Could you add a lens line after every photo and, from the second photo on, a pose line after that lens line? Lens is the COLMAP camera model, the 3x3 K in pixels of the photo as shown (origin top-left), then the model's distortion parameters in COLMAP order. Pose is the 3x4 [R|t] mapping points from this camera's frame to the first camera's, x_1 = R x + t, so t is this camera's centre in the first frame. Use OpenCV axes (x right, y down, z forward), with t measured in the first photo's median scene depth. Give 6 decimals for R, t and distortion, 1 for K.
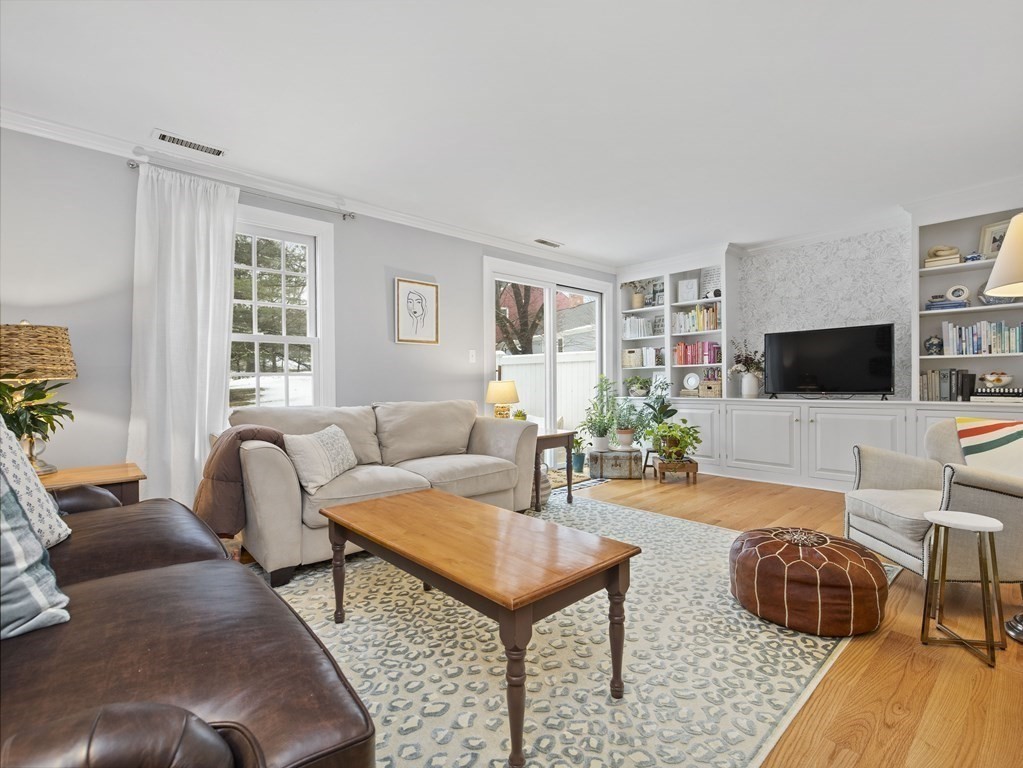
lens RADIAL K [[484.2, 0, 511.7], [0, 484.2, 382.1], [0, 0, 1]] dist [-0.002296, 0.001071]
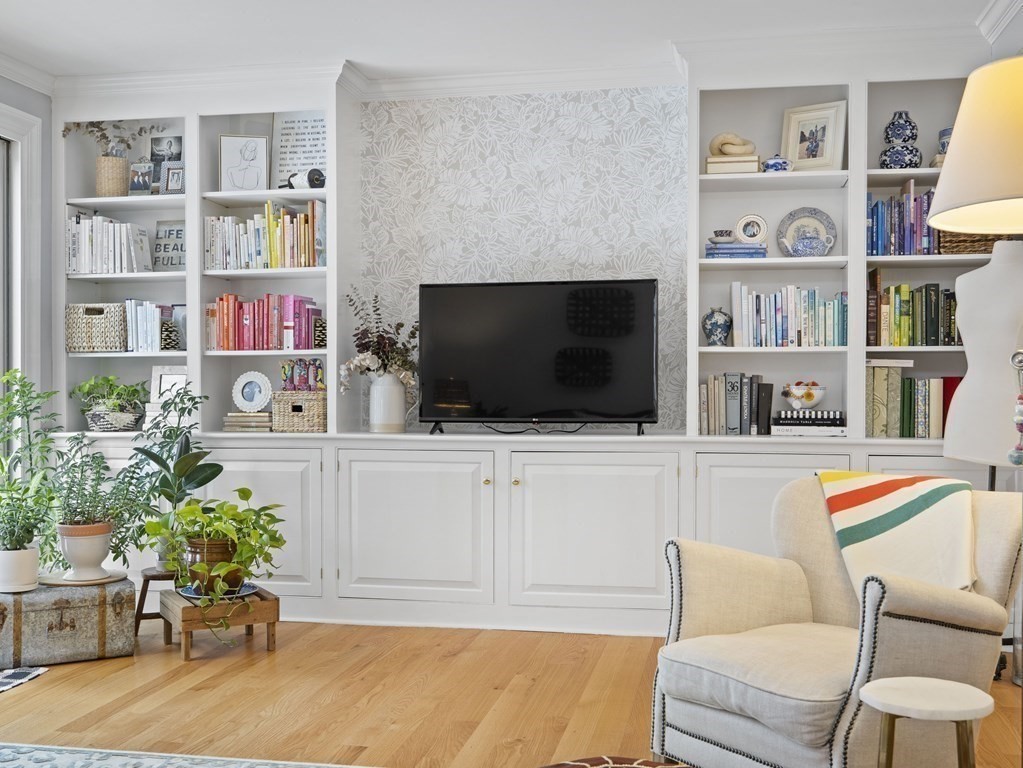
lens RADIAL K [[1130.3, 0, 513.2], [0, 1130.3, 404.2], [0, 0, 1]] dist [0.006980, 0.000000]
pose [[0.801562, 0.002818, 0.597905, -0.016432], [-0.009407, 0.999925, 0.007898, -0.001212], [-0.597837, -0.011955, 0.801528, 0.137776]]
